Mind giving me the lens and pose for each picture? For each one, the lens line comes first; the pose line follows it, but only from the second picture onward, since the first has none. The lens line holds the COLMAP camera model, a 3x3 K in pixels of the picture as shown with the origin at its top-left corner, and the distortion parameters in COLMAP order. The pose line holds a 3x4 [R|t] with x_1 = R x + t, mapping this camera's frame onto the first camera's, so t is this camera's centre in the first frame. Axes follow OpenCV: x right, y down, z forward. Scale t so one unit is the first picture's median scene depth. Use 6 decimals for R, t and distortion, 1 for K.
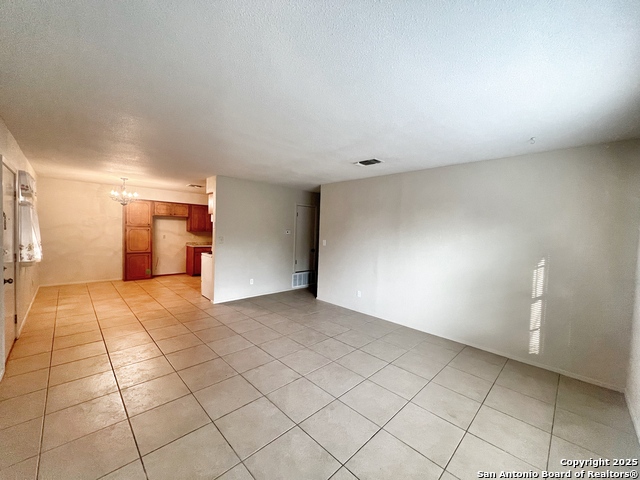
lens RADIAL K [[255.5, 0, 319.3], [0, 255.5, 240.2], [0, 0, 1]] dist [-0.001288, 0.000076]
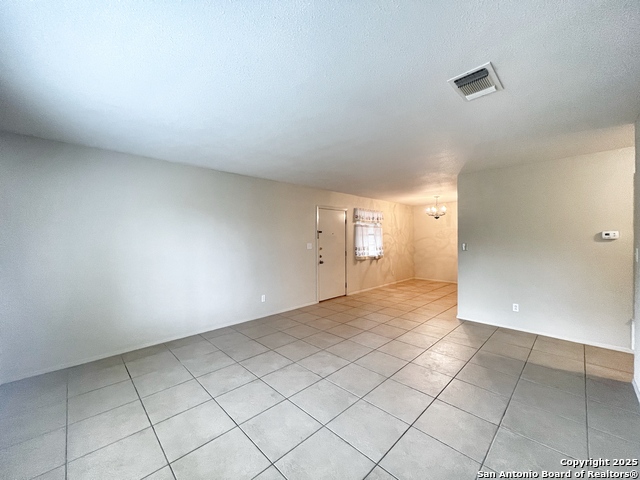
lens RADIAL K [[255.5, 0, 319.3], [0, 255.5, 240.2], [0, 0, 1]] dist [-0.001288, 0.000076]
pose [[-0.005280, -0.025458, -0.999662, 0.366294], [-0.033282, 0.999127, -0.025269, 0.011400], [0.999432, 0.033137, -0.006123, 0.381900]]
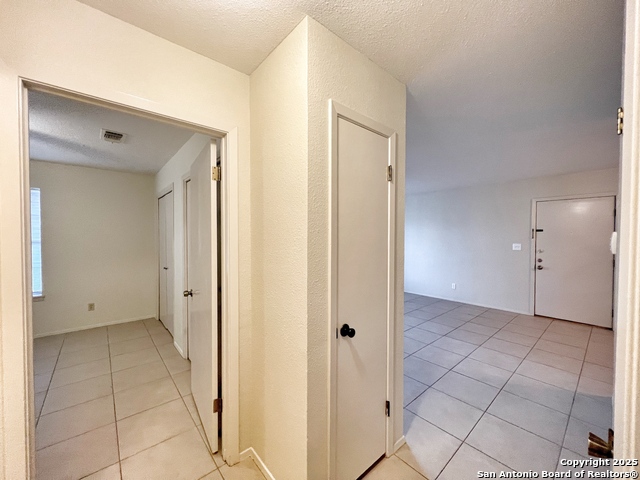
lens RADIAL K [[255.5, 0, 319.3], [0, 255.5, 240.2], [0, 0, 1]] dist [-0.001288, 0.000076]
pose [[-0.997235, -0.035538, 0.065263, 0.067207], [-0.031455, 0.997545, 0.062561, -0.035961], [-0.067326, 0.060335, -0.995905, 1.112171]]
